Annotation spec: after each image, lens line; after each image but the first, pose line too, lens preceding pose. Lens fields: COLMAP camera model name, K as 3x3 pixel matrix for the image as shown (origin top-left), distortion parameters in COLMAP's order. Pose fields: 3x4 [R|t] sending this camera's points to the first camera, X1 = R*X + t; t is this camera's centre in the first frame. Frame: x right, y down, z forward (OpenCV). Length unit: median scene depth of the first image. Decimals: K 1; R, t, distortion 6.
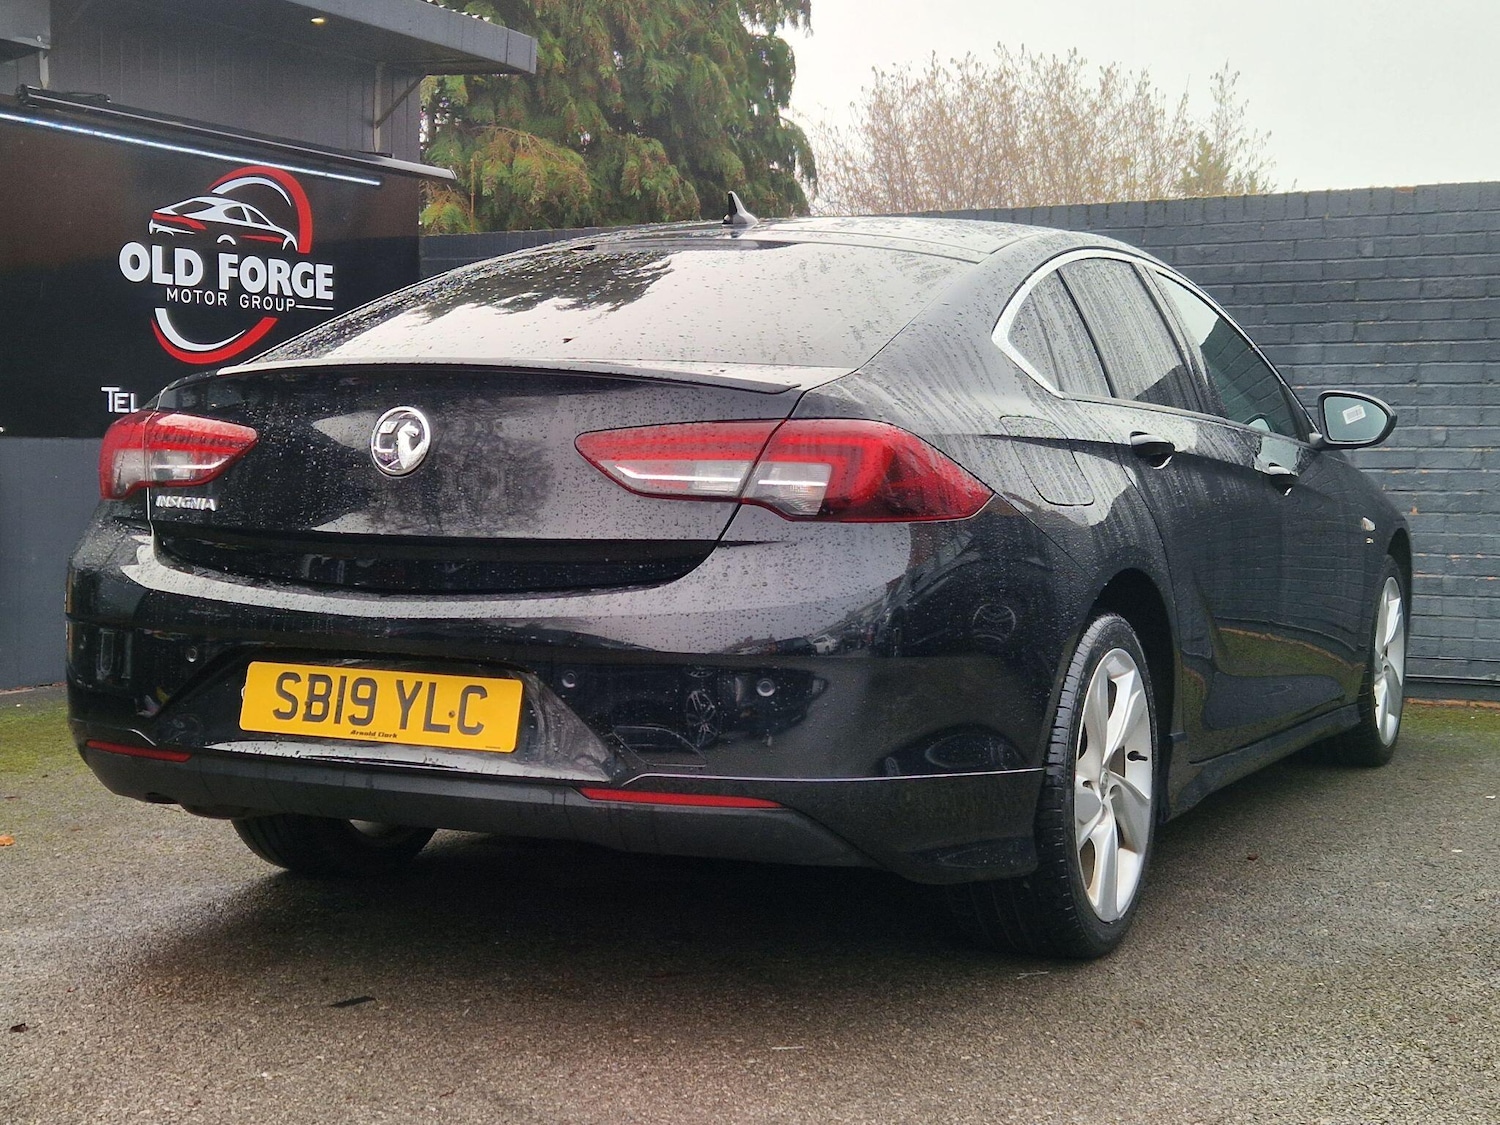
lens RADIAL K [[2238.7, 0, 744.8], [0, 2238.7, 564.3], [0, 0, 1]] dist [0.080553, -0.068391]
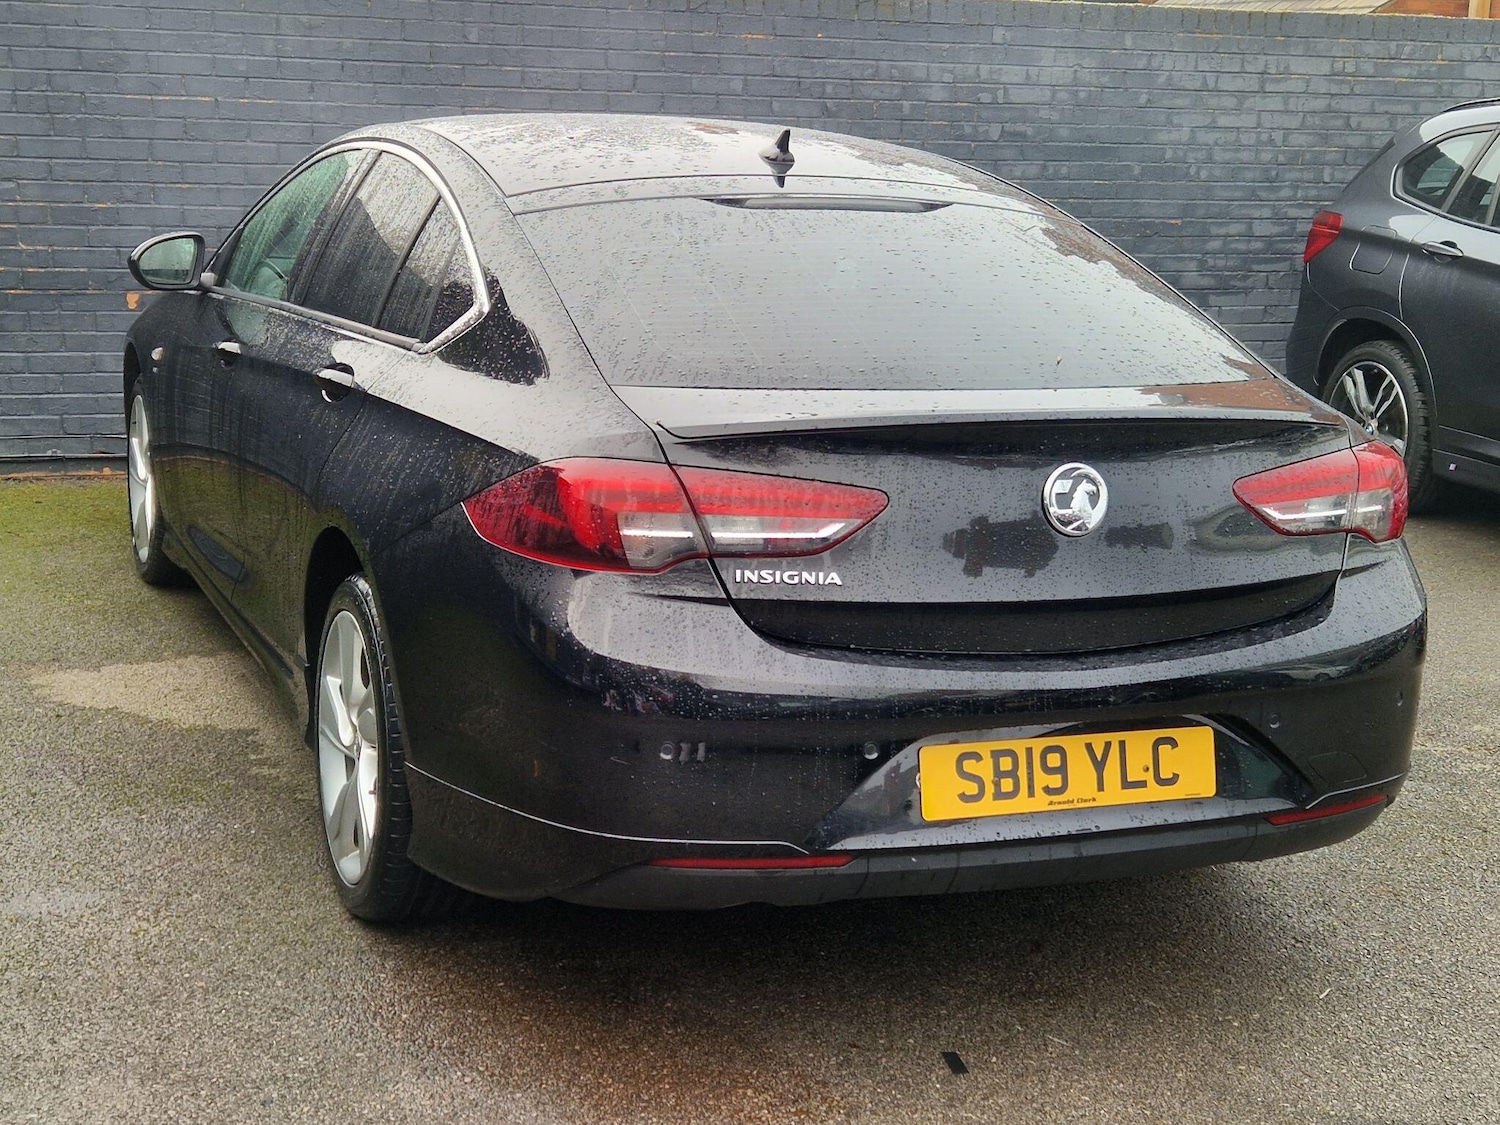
lens RADIAL K [[2233.8, 0, 752.2], [0, 2233.8, 558.9], [0, 0, 1]] dist [0.085393, -0.087424]
pose [[0.676506, -0.136172, 0.723738, -0.922364], [0.006211, 0.983776, 0.179293, -0.198031], [-0.736411, -0.116798, 0.666377, 0.449851]]
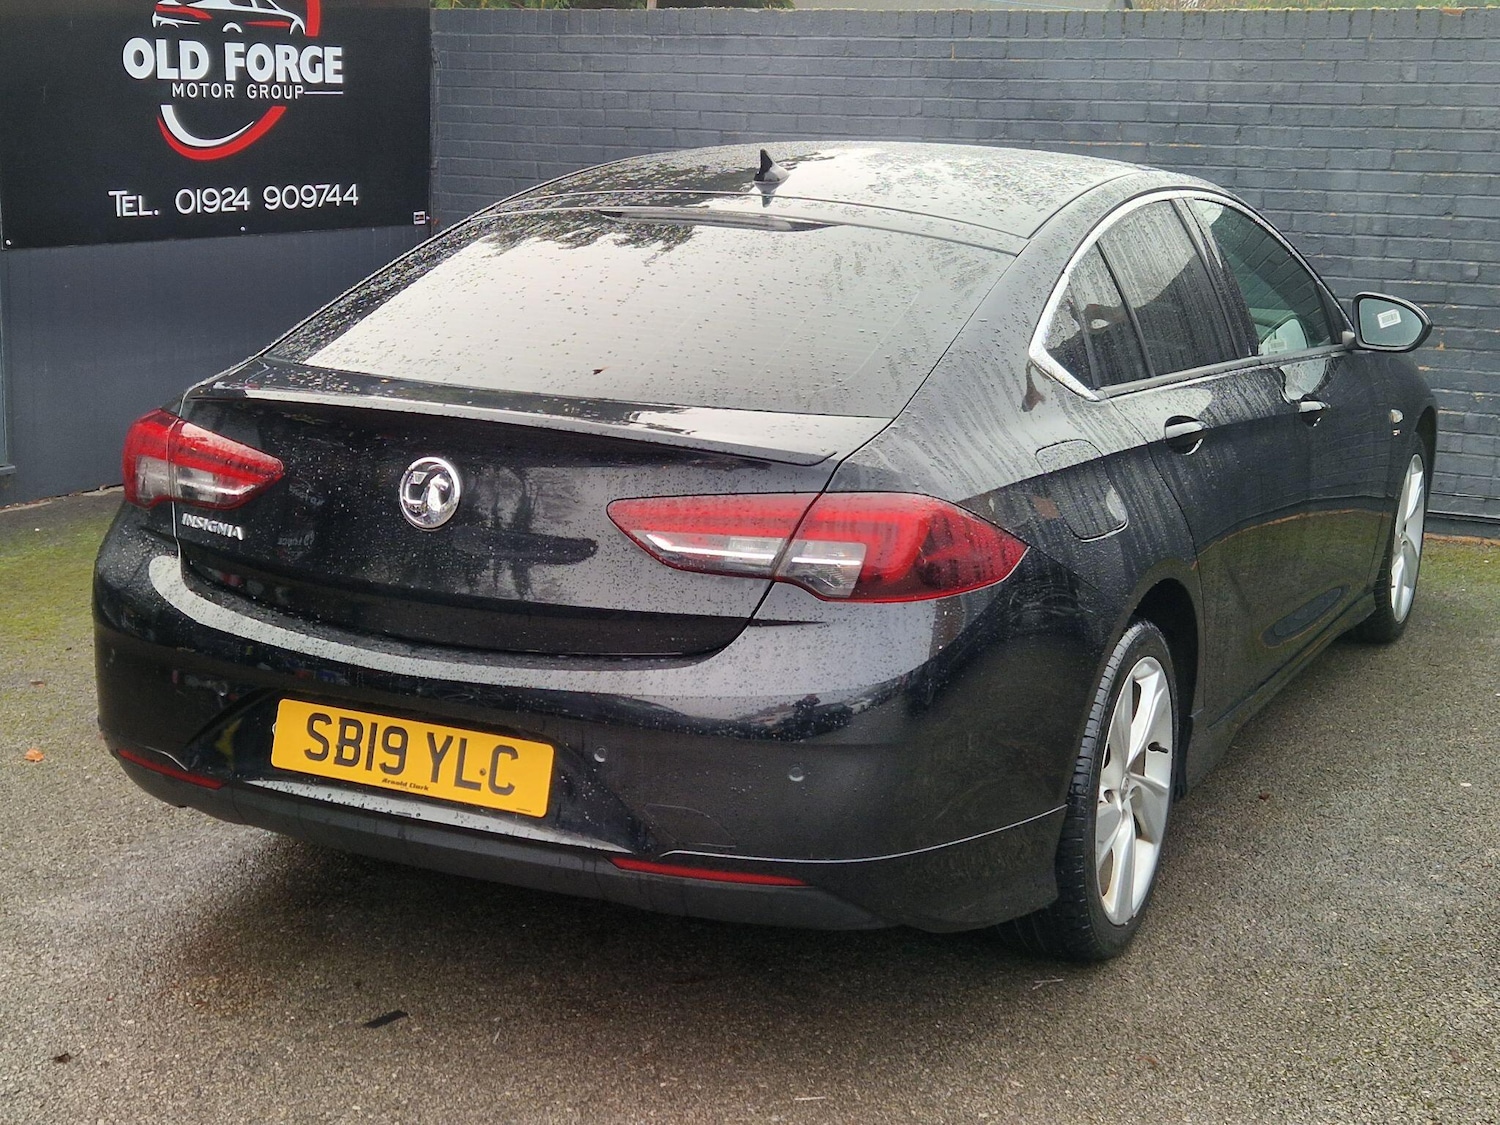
lens RADIAL K [[2233.8, 0, 752.2], [0, 2233.8, 558.9], [0, 0, 1]] dist [0.085393, -0.087424]
pose [[0.999872, 0.015870, 0.001984, -0.012659], [-0.015987, 0.988045, 0.153336, -0.175610], [0.000473, -0.153348, 0.988172, 0.020597]]
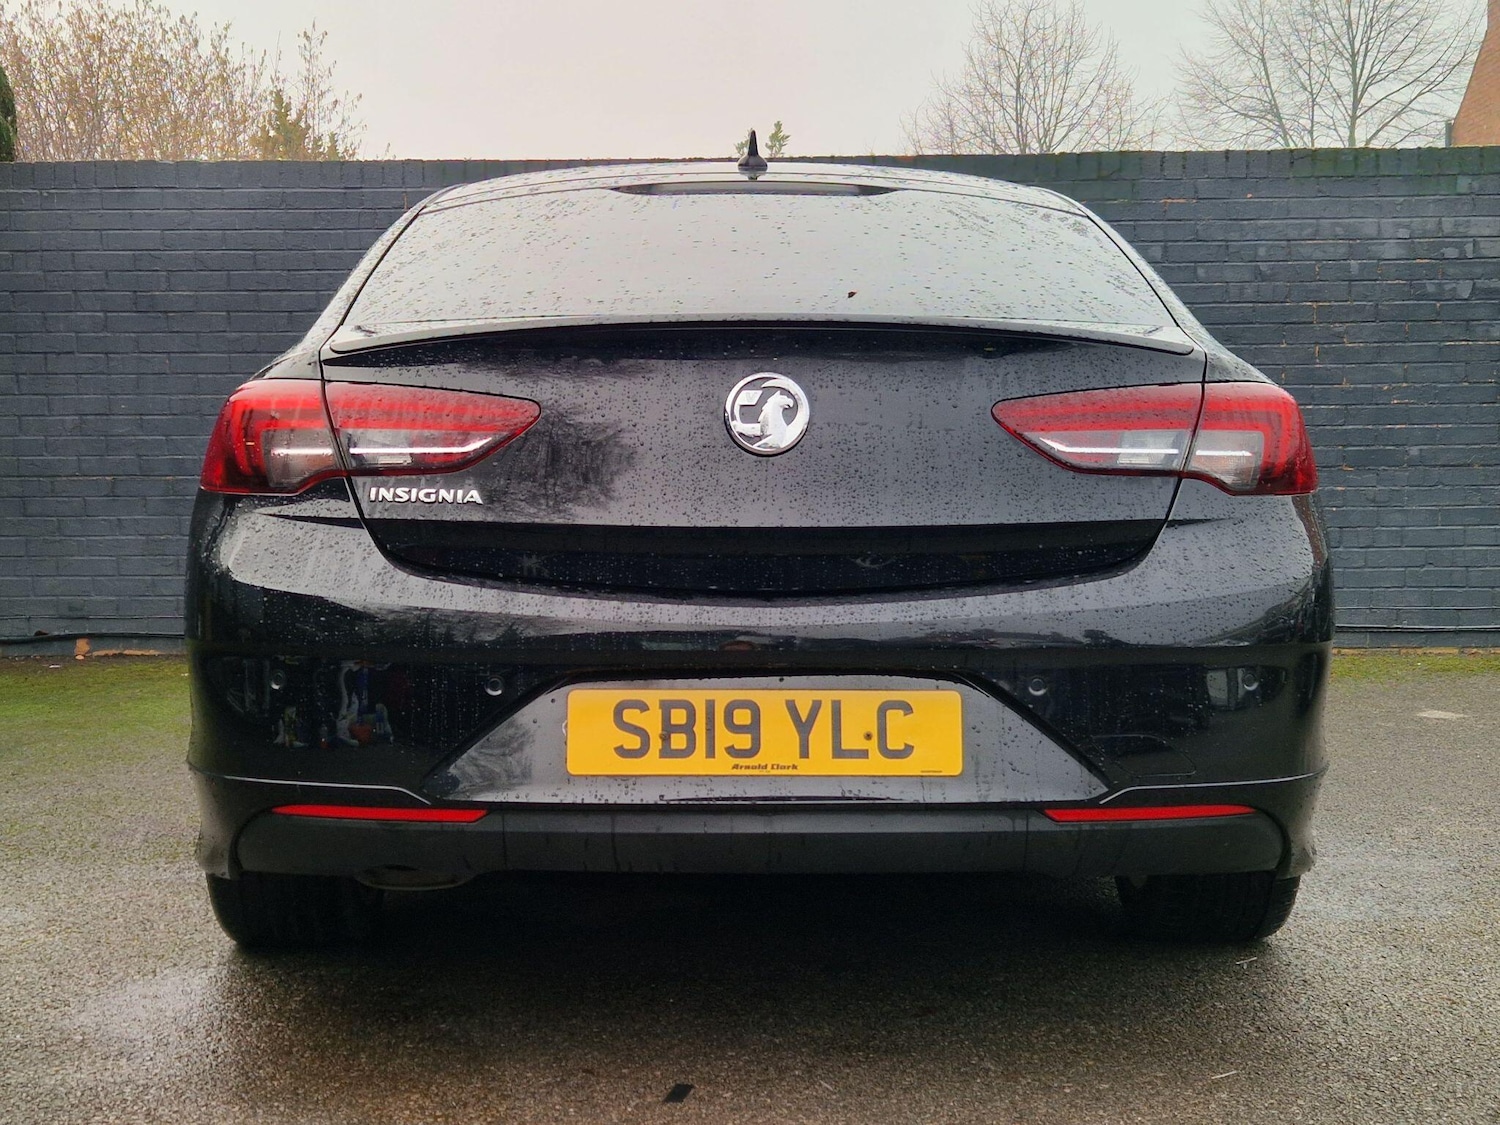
lens RADIAL K [[2233.8, 0, 752.2], [0, 2233.8, 558.9], [0, 0, 1]] dist [0.085393, -0.087424]
pose [[0.896113, -0.041873, 0.441846, -0.515191], [0.035699, 0.999114, 0.022283, -0.019340], [-0.442387, -0.004195, 0.896814, 0.252269]]
